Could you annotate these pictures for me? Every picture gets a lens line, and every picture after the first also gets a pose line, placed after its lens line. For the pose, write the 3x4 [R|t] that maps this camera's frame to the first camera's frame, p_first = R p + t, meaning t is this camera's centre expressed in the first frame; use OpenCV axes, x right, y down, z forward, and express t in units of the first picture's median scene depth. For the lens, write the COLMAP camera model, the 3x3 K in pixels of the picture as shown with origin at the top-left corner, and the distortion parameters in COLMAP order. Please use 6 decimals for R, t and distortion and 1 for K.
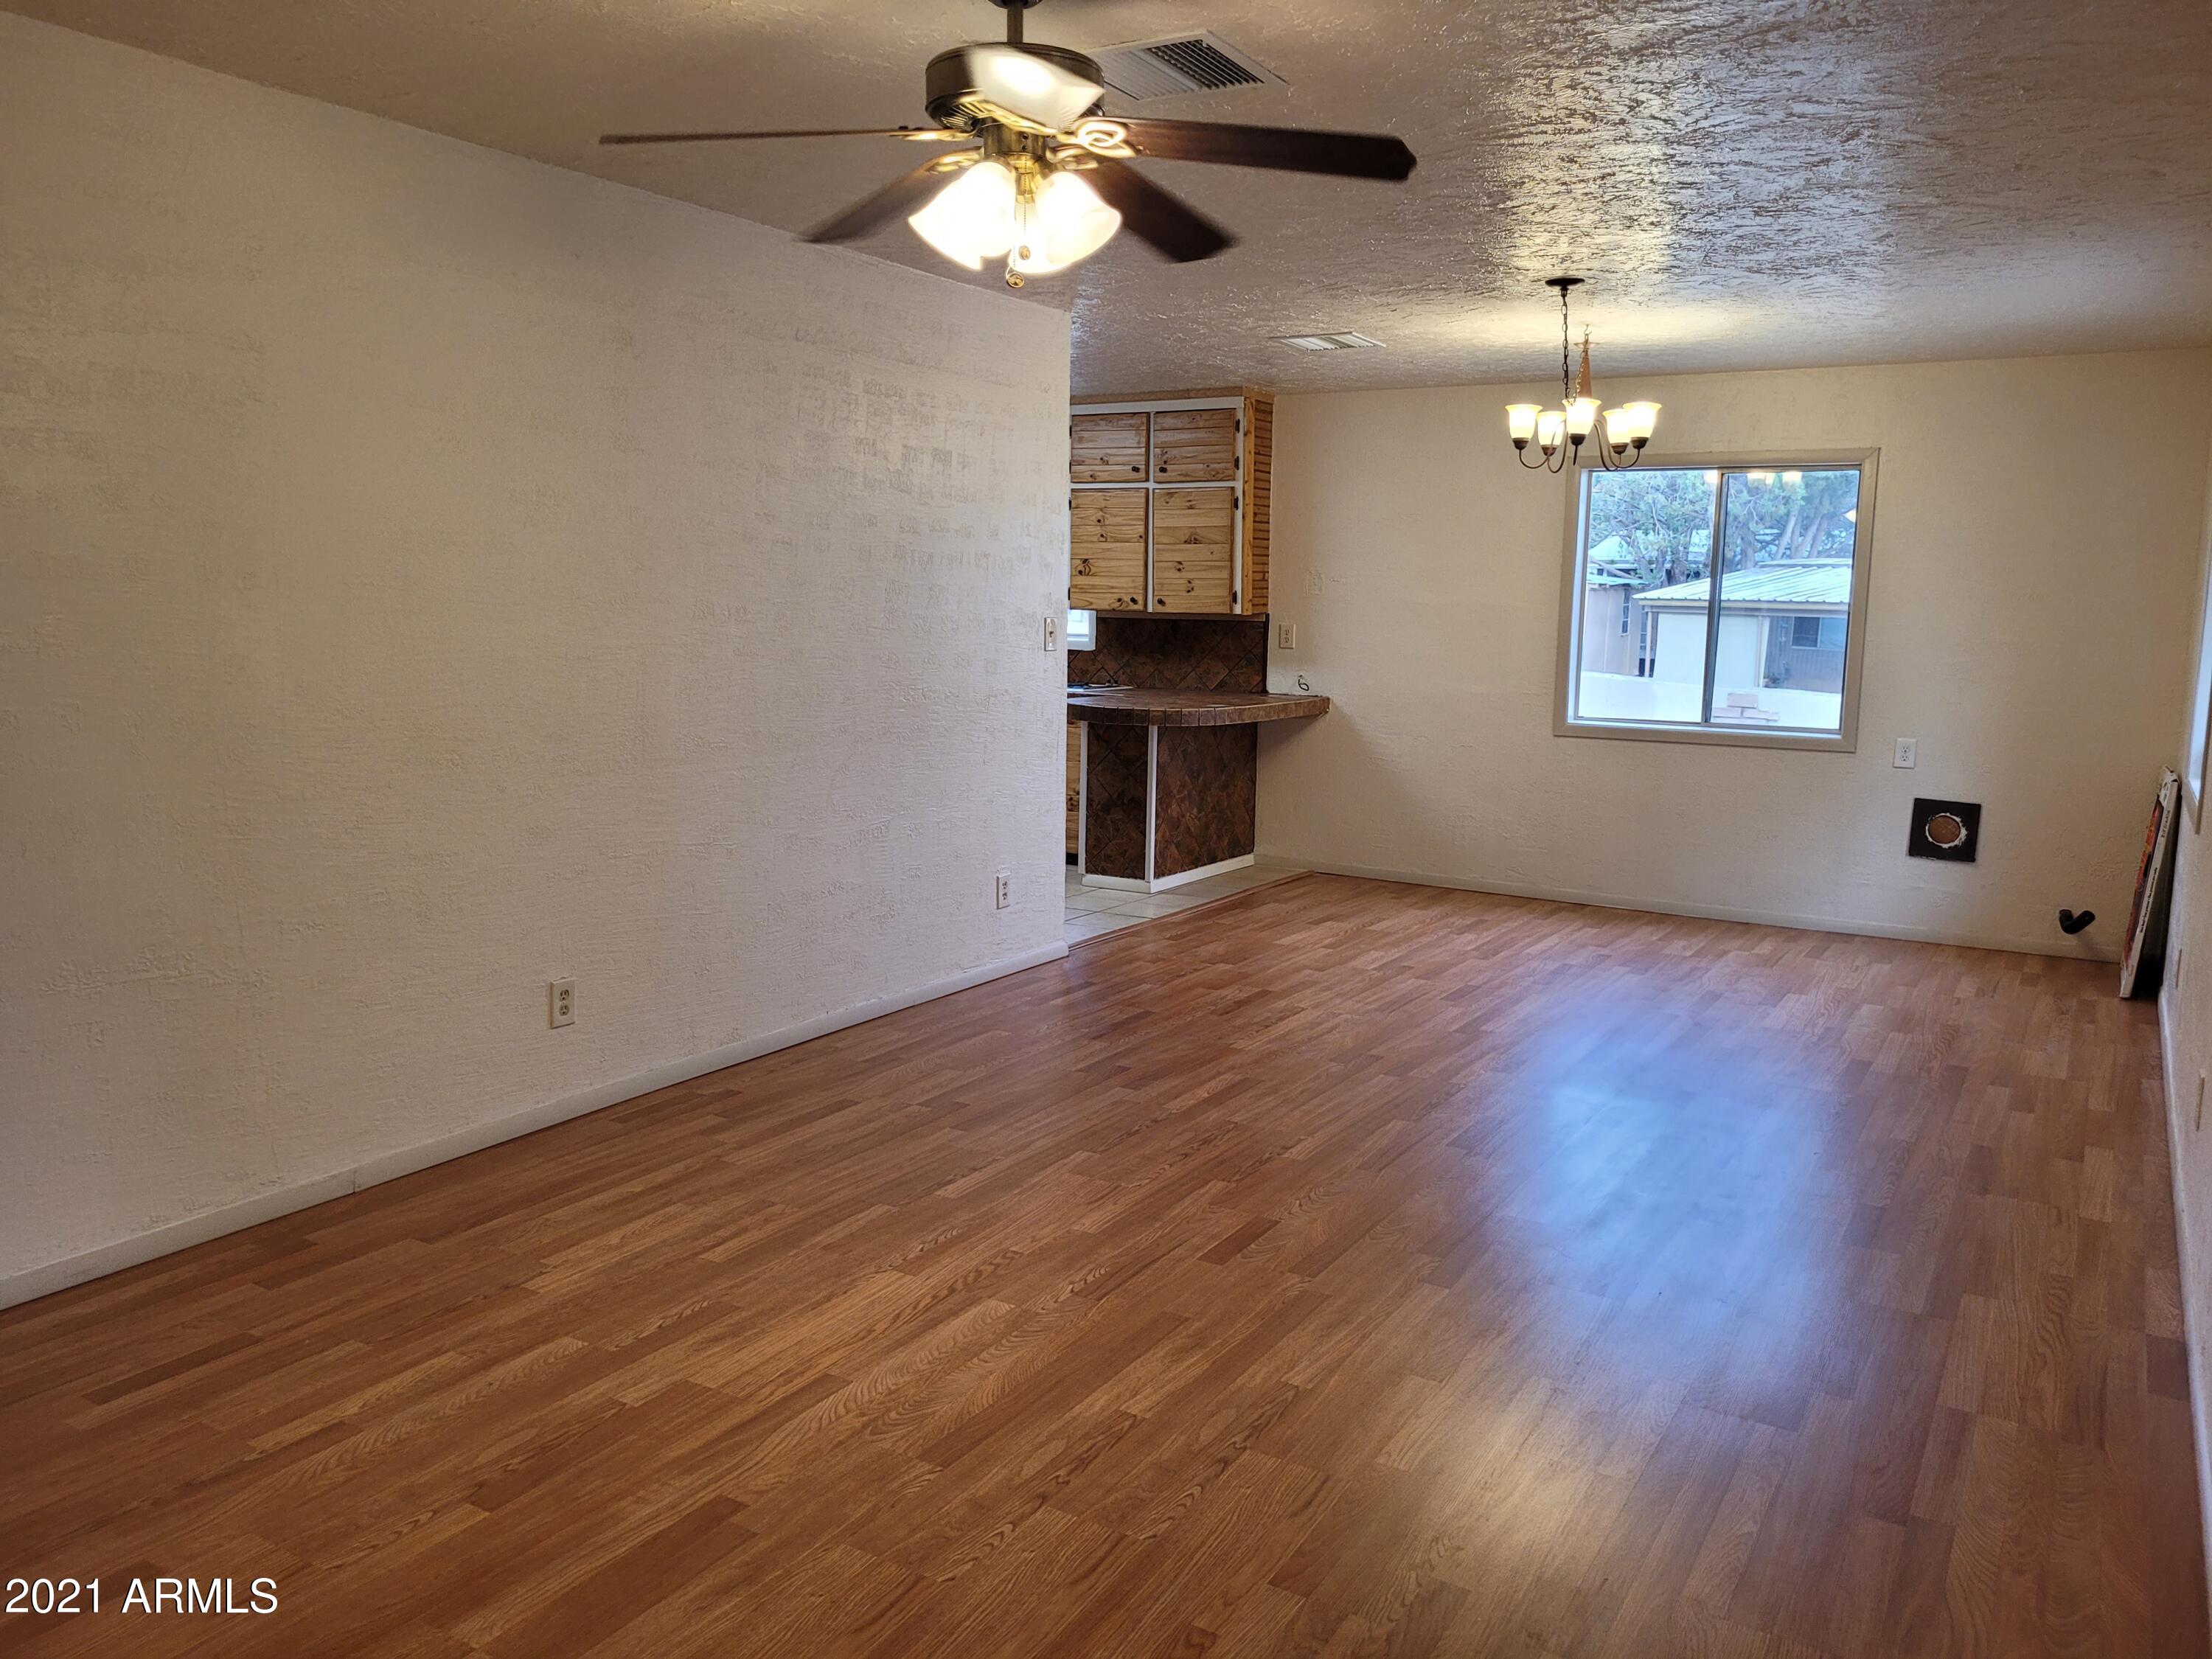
lens RADIAL K [[1686.4, 0, 1096.2], [0, 1686.4, 801.5], [0, 0, 1]] dist [0.039947, -0.031729]
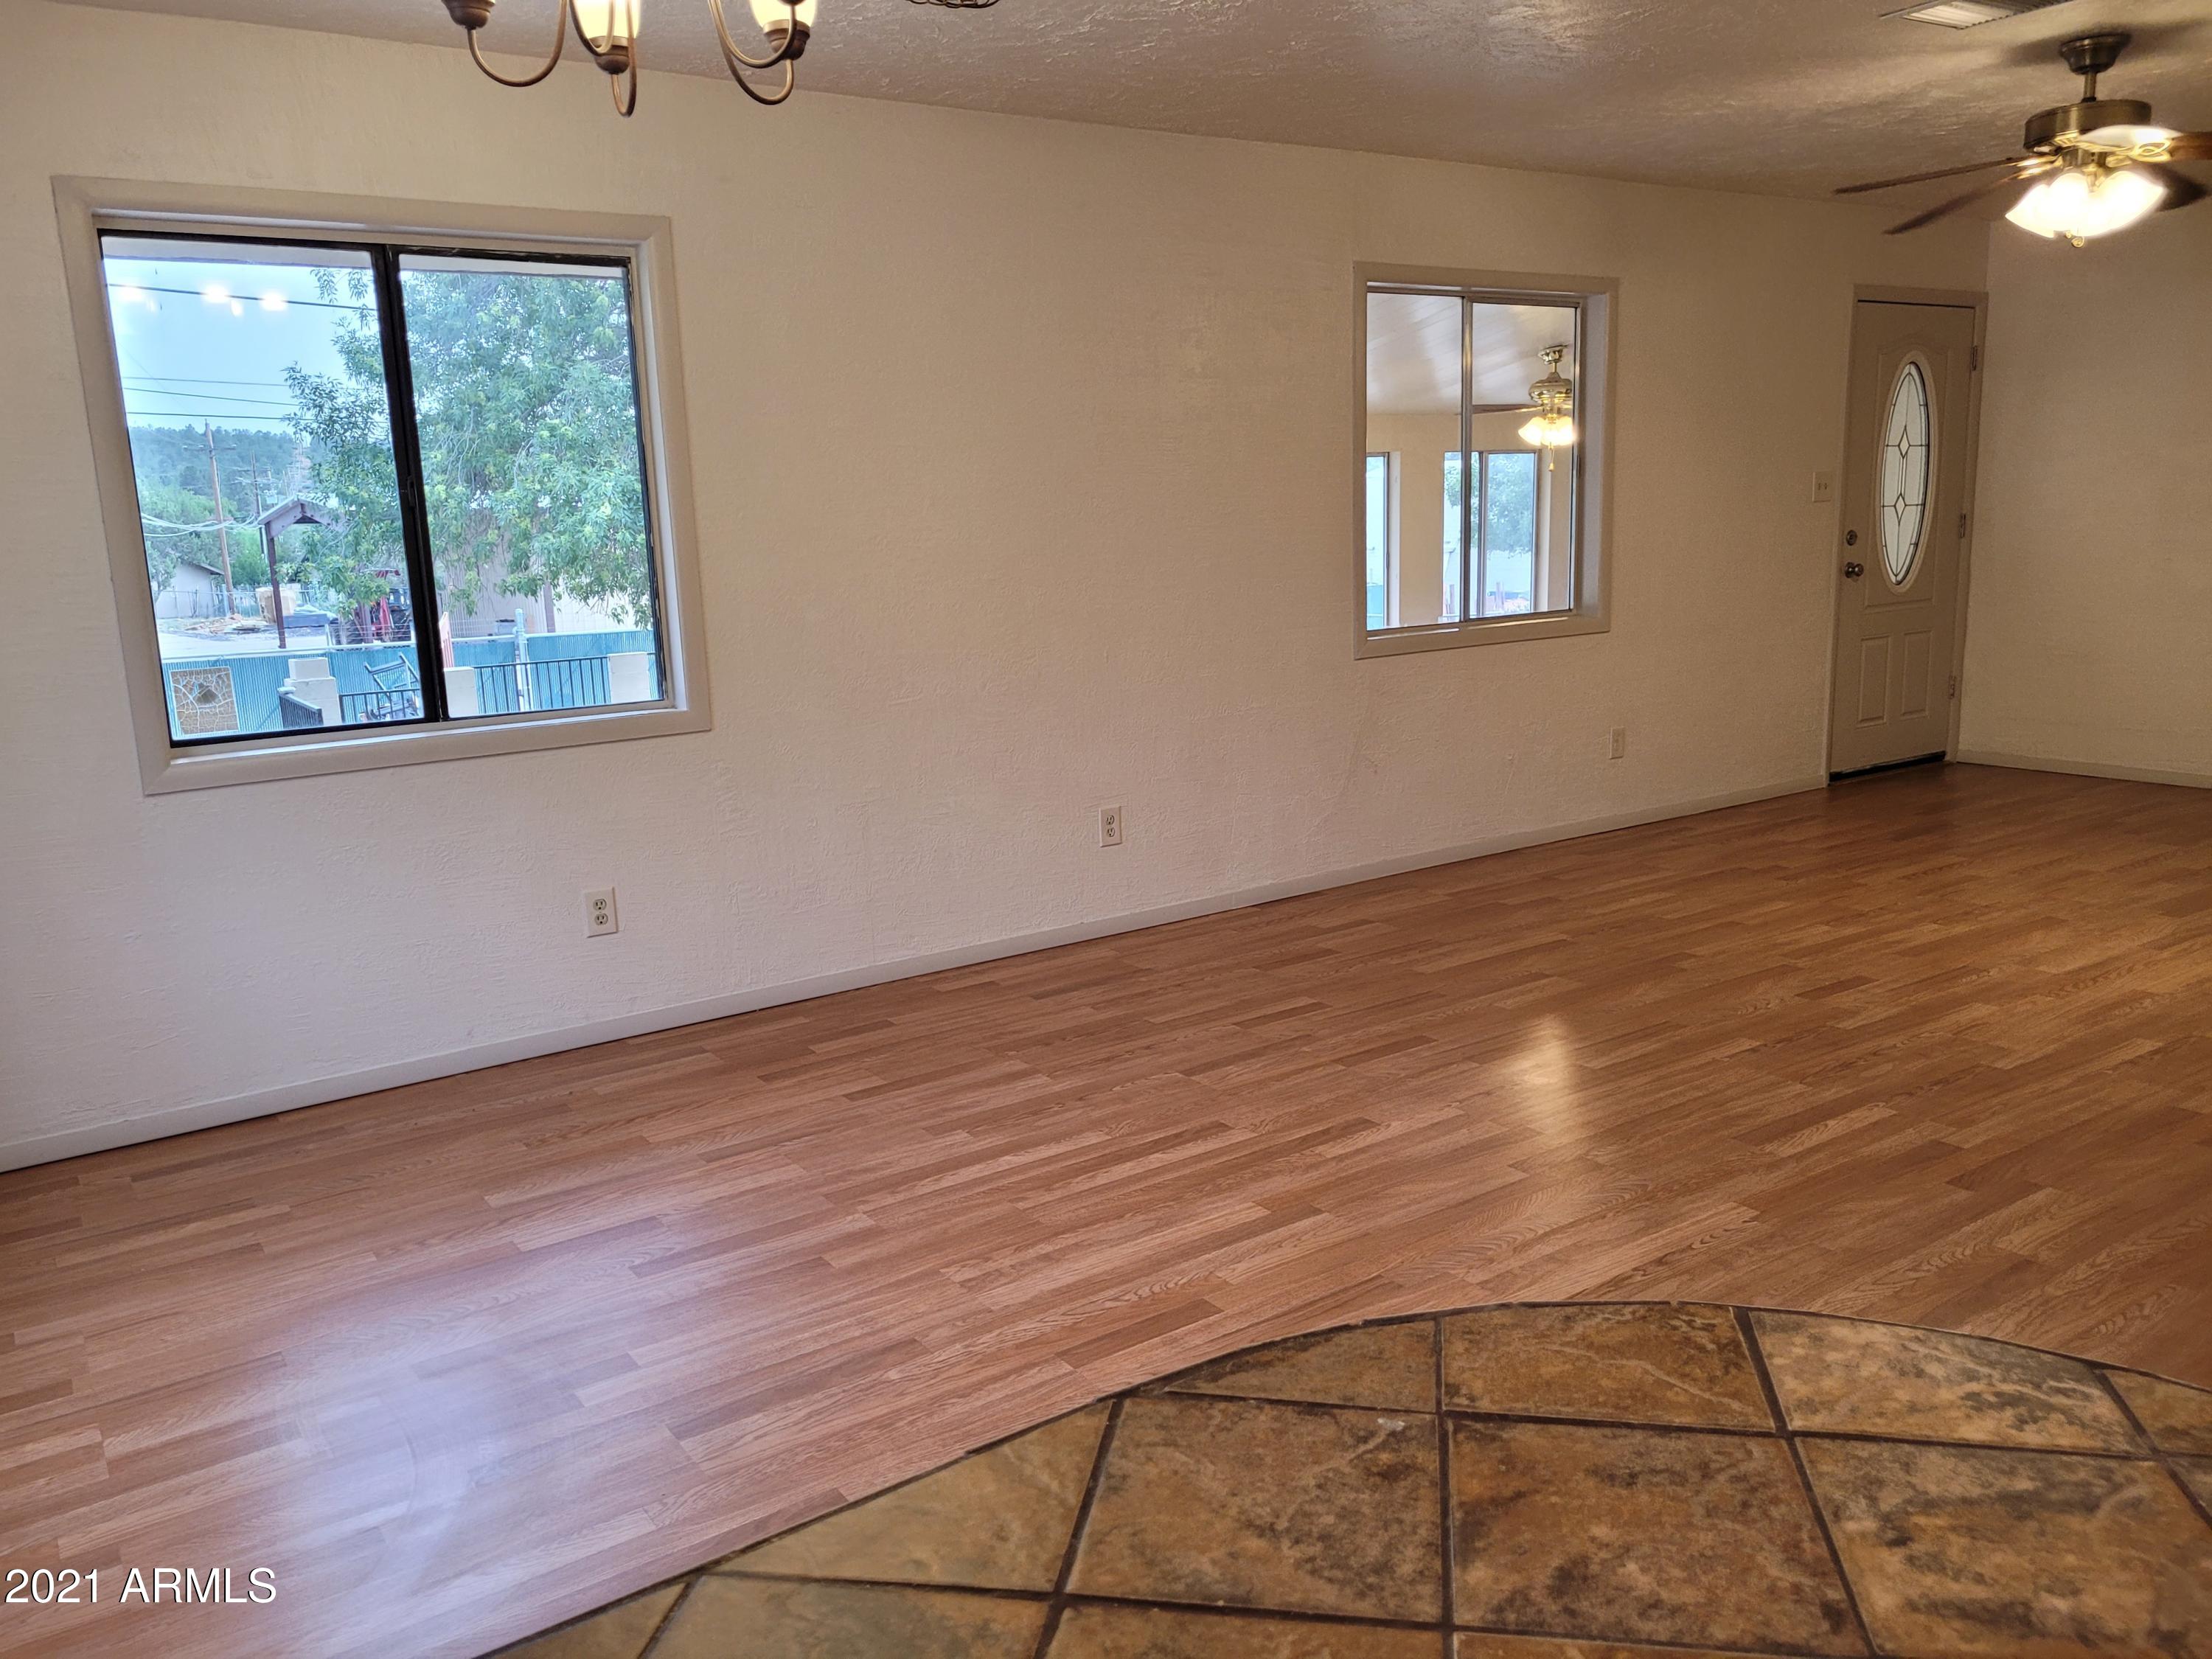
lens RADIAL K [[1653.3, 0, 1106.0], [0, 1653.3, 829.5], [0, 0, 1]] dist [0.038738, -0.026063]
pose [[-0.910397, -0.063586, 0.408821, 0.056231], [0.071888, 0.948779, 0.307655, -0.171941], [-0.407443, 0.309477, -0.859194, 1.508488]]
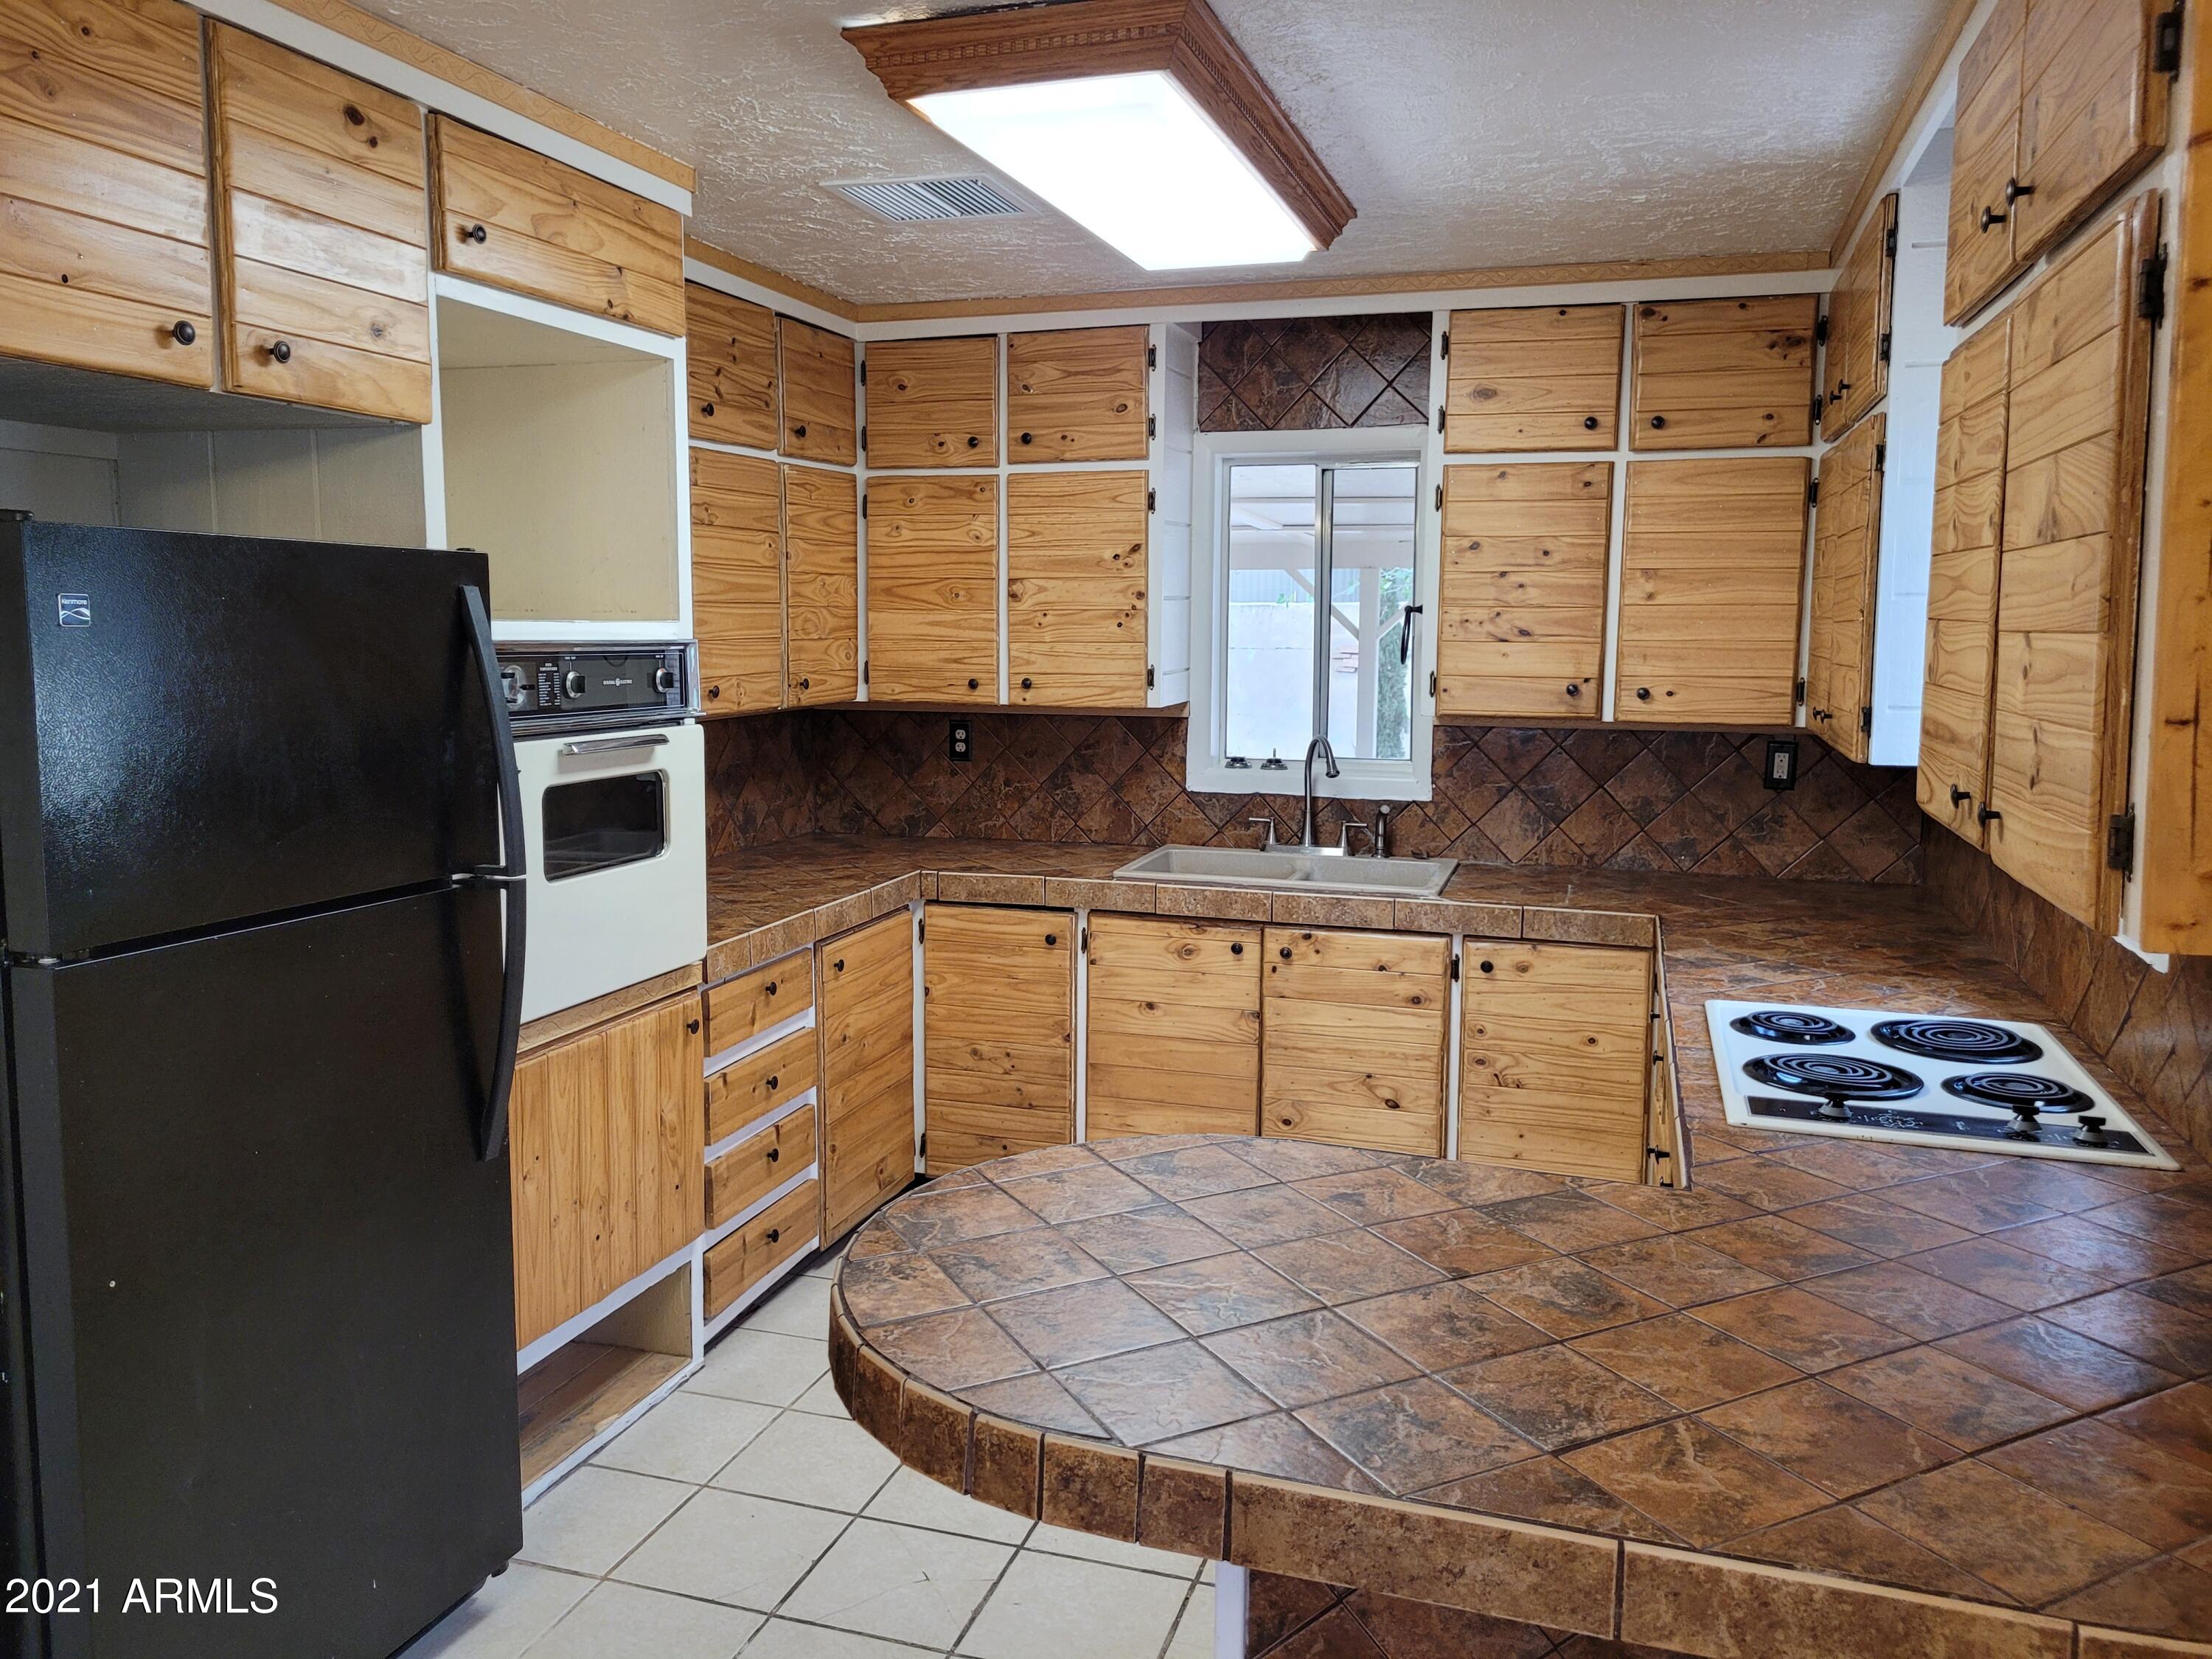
lens RADIAL K [[1686.4, 0, 1096.2], [0, 1686.4, 801.5], [0, 0, 1]] dist [0.039947, -0.031729]
pose [[0.228388, 0.099569, -0.968465, 0.346559], [-0.127973, 0.989195, 0.071521, -0.191088], [0.965123, 0.107603, 0.238663, 1.320856]]
